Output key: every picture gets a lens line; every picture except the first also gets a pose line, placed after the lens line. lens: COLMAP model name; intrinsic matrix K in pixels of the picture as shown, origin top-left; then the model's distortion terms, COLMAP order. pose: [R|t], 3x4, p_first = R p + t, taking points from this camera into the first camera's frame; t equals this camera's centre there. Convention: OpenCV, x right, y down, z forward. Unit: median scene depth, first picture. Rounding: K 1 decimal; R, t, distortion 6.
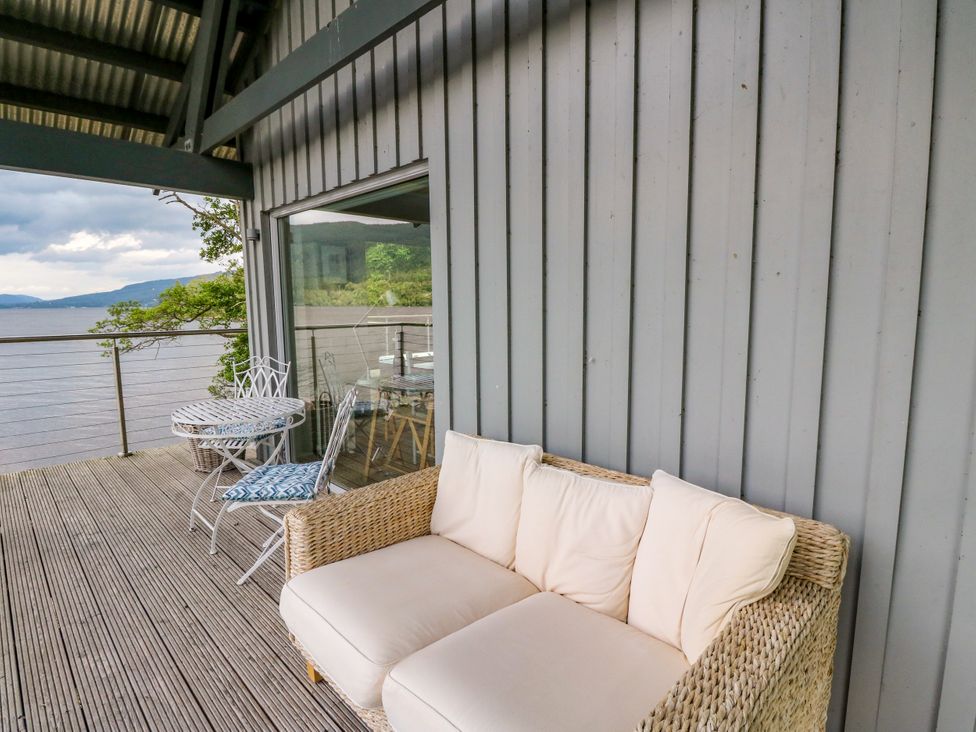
lens RADIAL K [[505.5, 0, 493.8], [0, 505.5, 362.4], [0, 0, 1]] dist [0.002755, -0.016067]
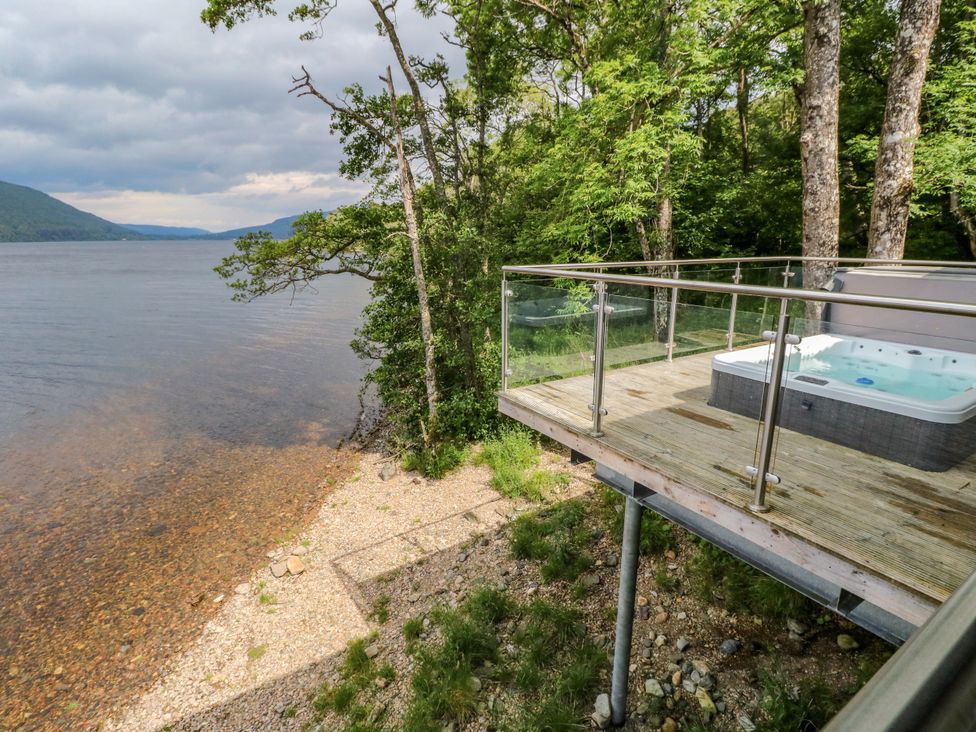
lens RADIAL K [[505.5, 0, 493.8], [0, 505.5, 362.4], [0, 0, 1]] dist [0.002755, -0.016067]
pose [[0.972613, 0.059609, -0.224656, -0.171366], [-0.030761, 0.991065, 0.129787, -0.031943], [0.230385, -0.119322, 0.965756, 0.290163]]
